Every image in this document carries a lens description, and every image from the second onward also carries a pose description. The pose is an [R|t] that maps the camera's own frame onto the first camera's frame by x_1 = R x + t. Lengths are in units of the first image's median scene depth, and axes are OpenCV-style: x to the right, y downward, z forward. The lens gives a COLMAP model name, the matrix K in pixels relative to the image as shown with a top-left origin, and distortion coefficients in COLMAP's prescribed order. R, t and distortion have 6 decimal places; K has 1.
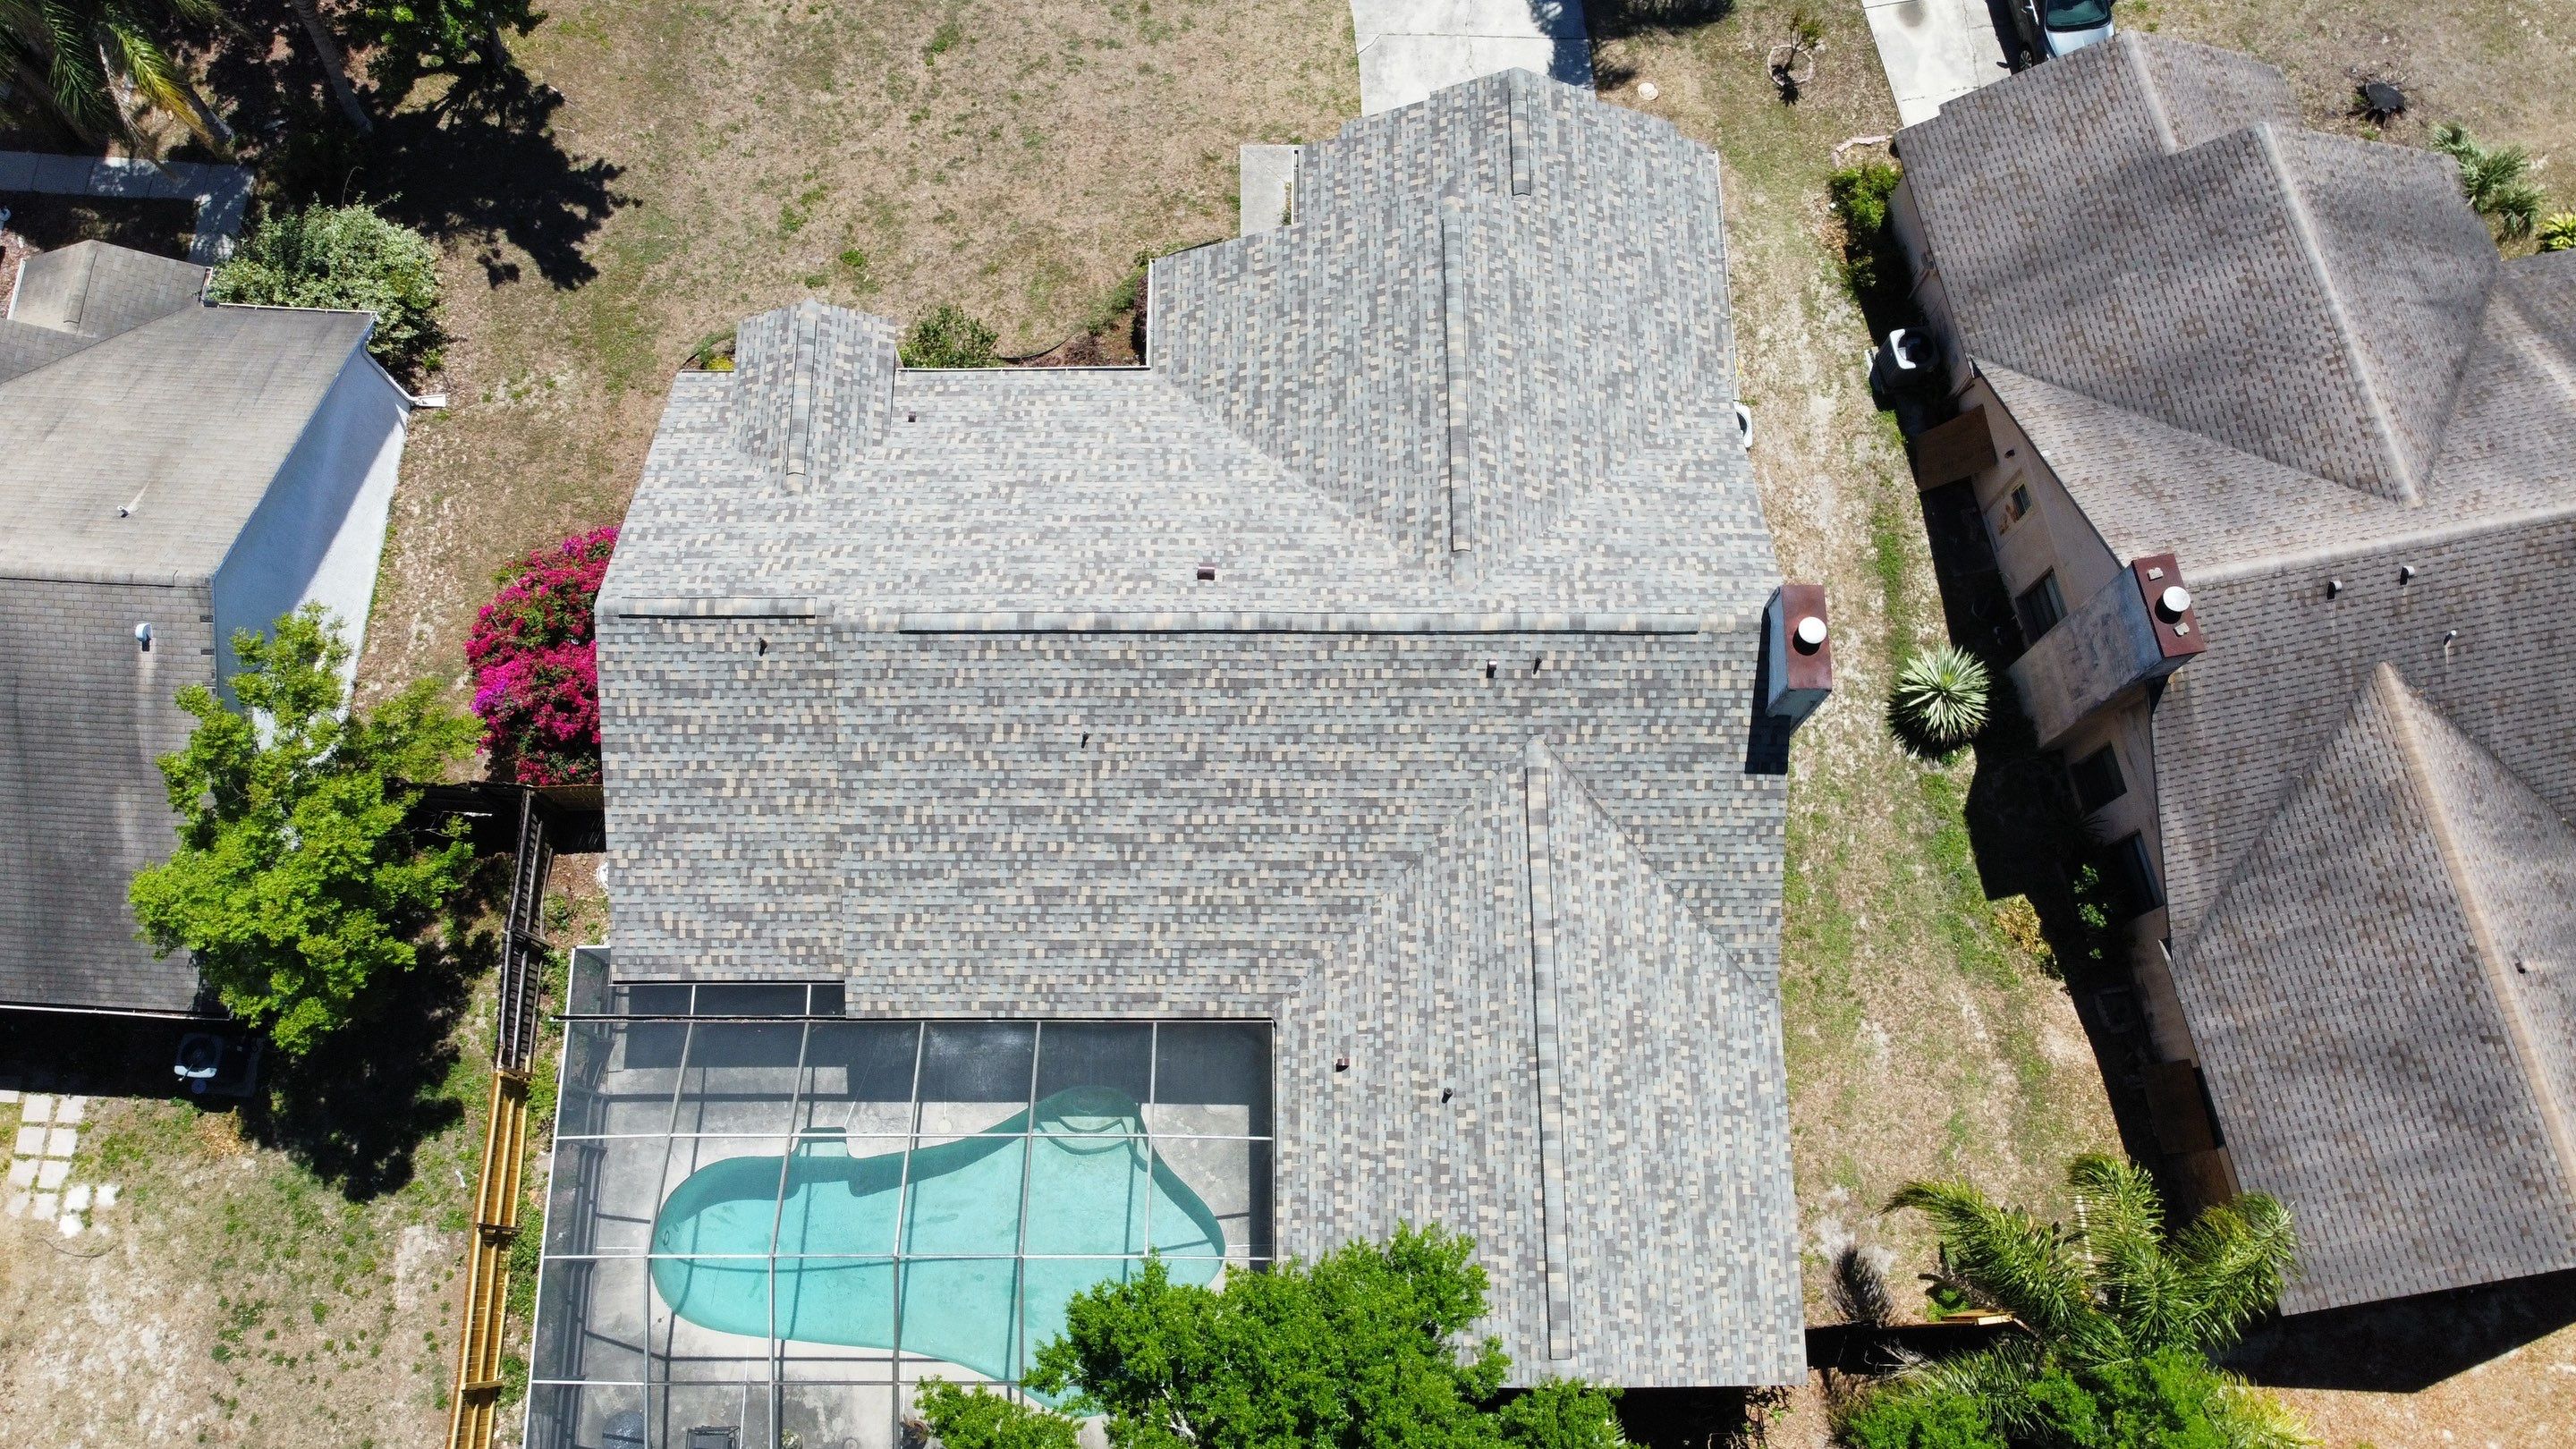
lens RADIAL K [[1964.5, 0, 1256.0], [0, 1964.5, 679.7], [0, 0, 1]] dist [0.007817, -0.023886]
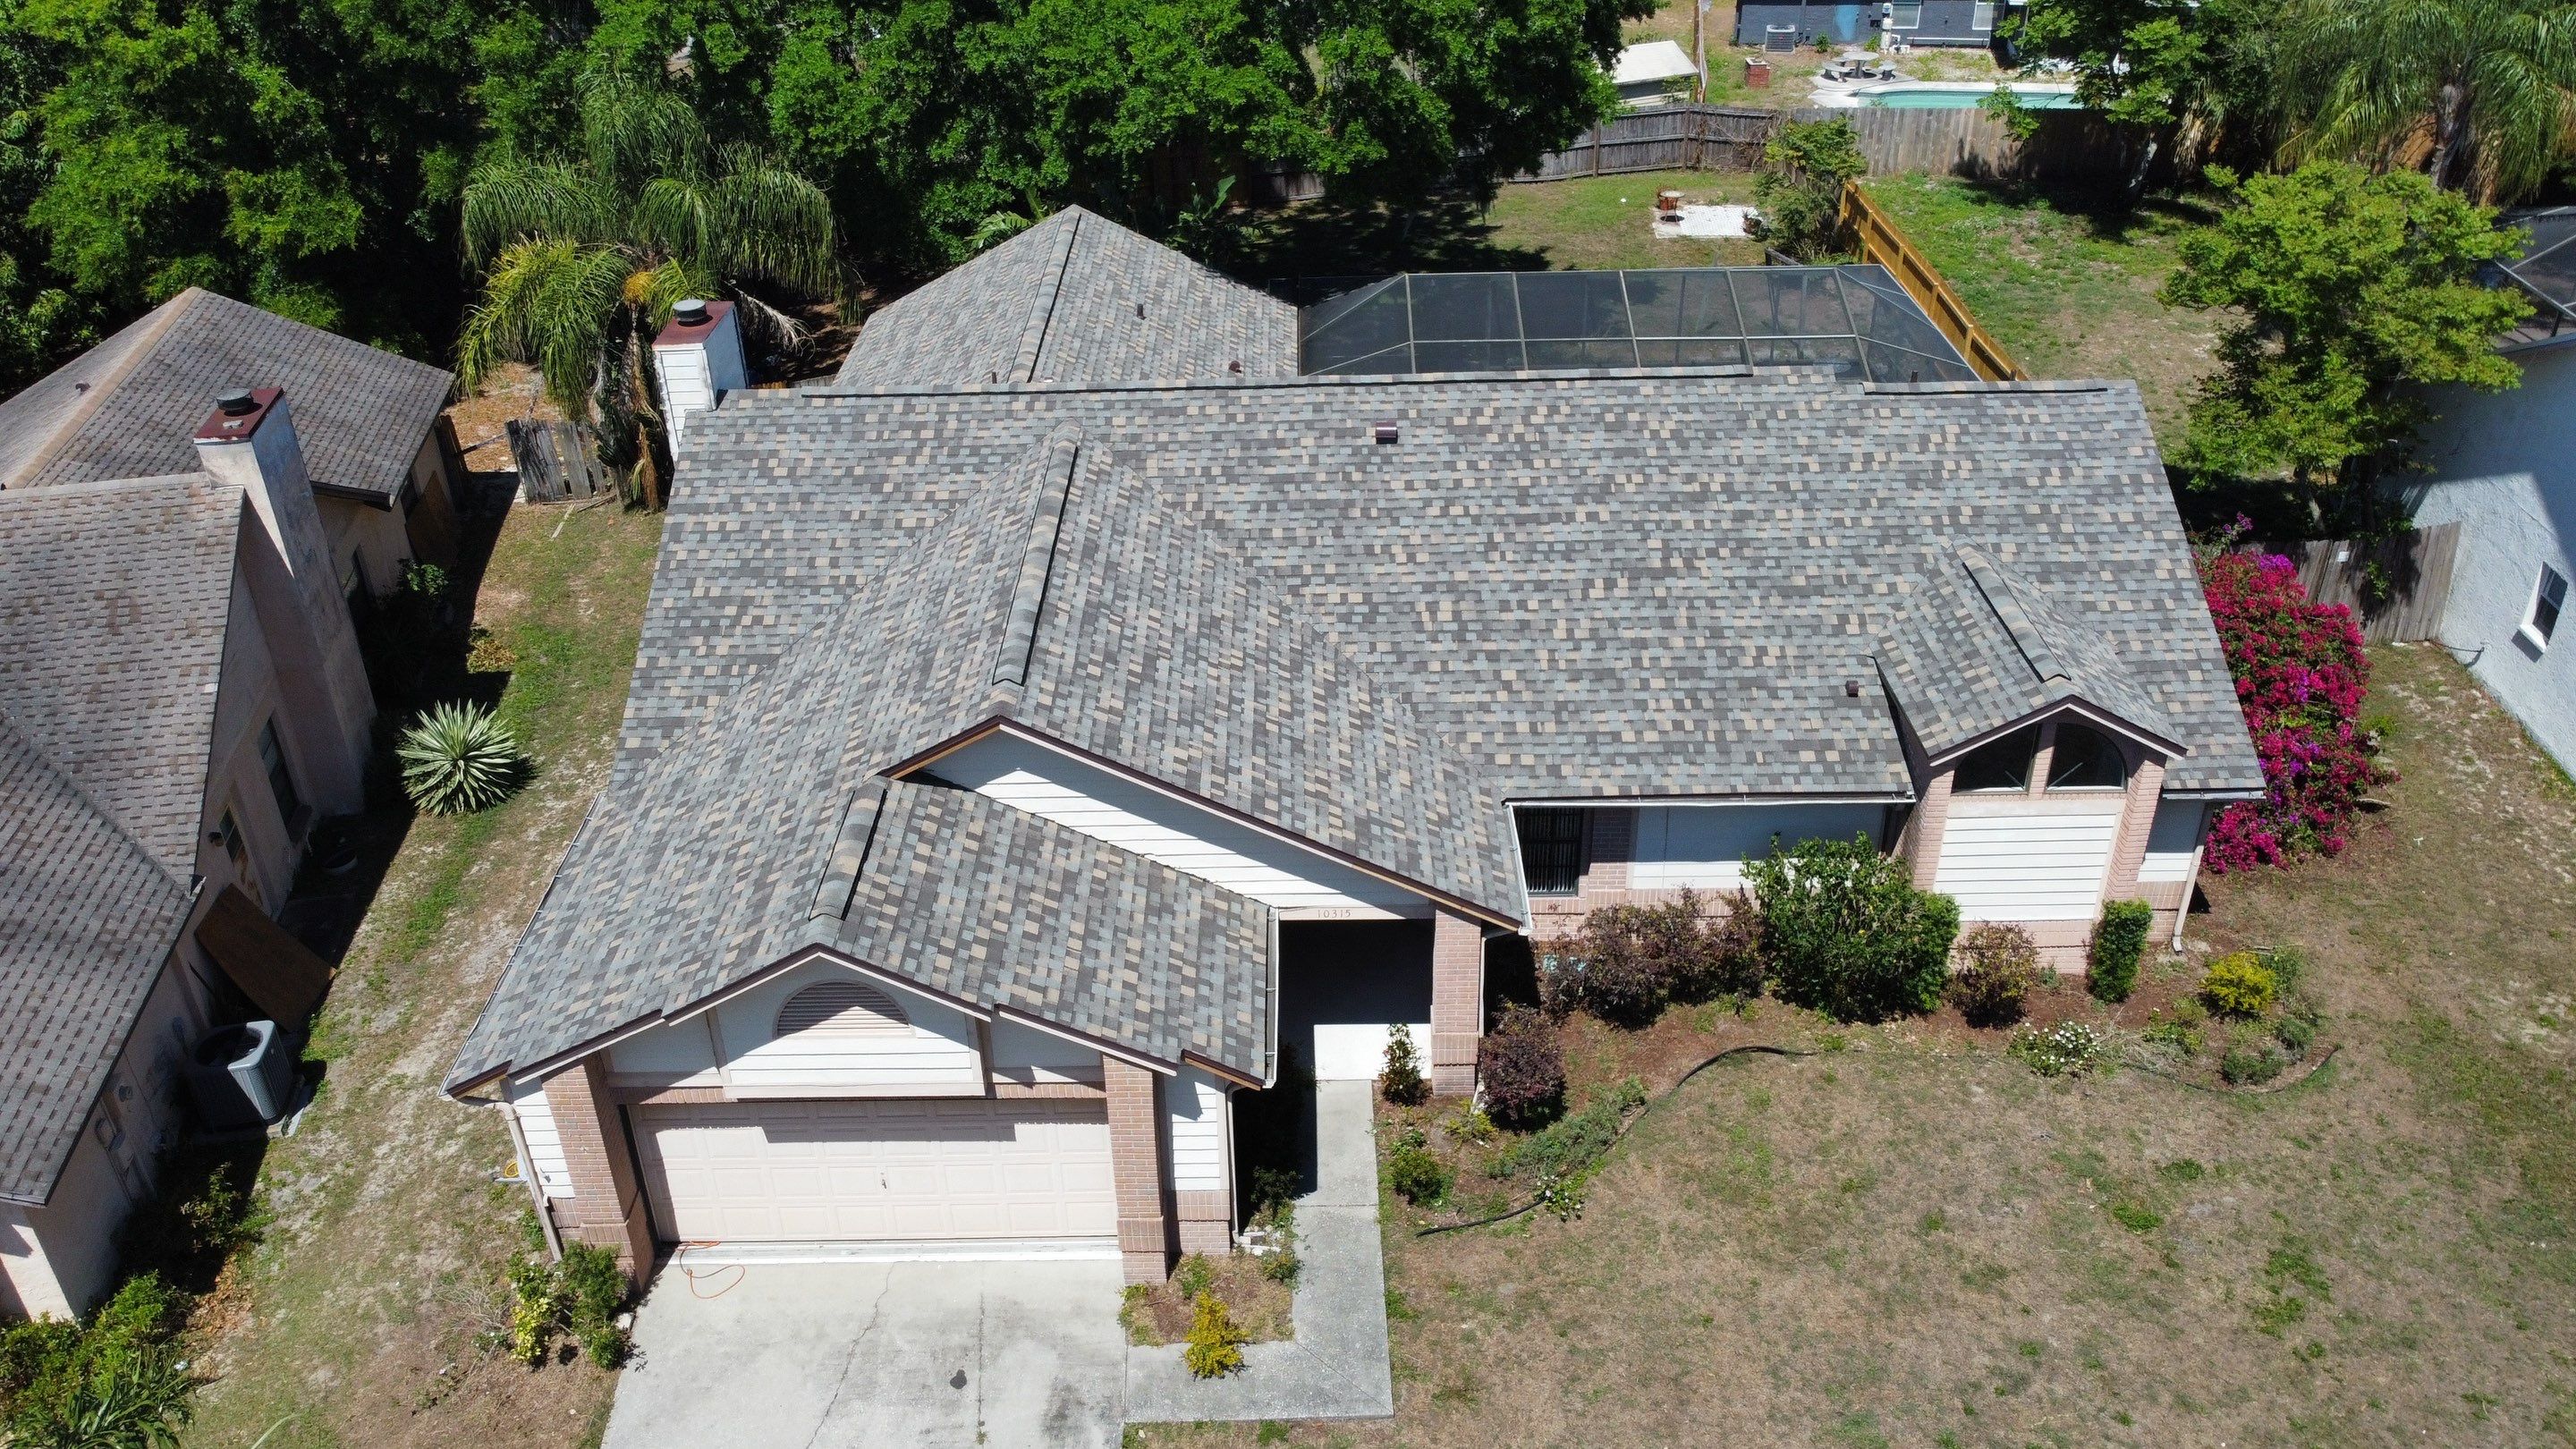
lens RADIAL K [[1964.5, 0, 1241.7], [0, 1964.5, 690.0], [0, 0, 1]] dist [0.007817, -0.023886]
pose [[-0.999369, 0.019969, 0.029369, 0.012332], [0.024605, -0.207052, 0.978020, -0.843833], [0.025611, 0.978126, 0.206431, 0.916449]]
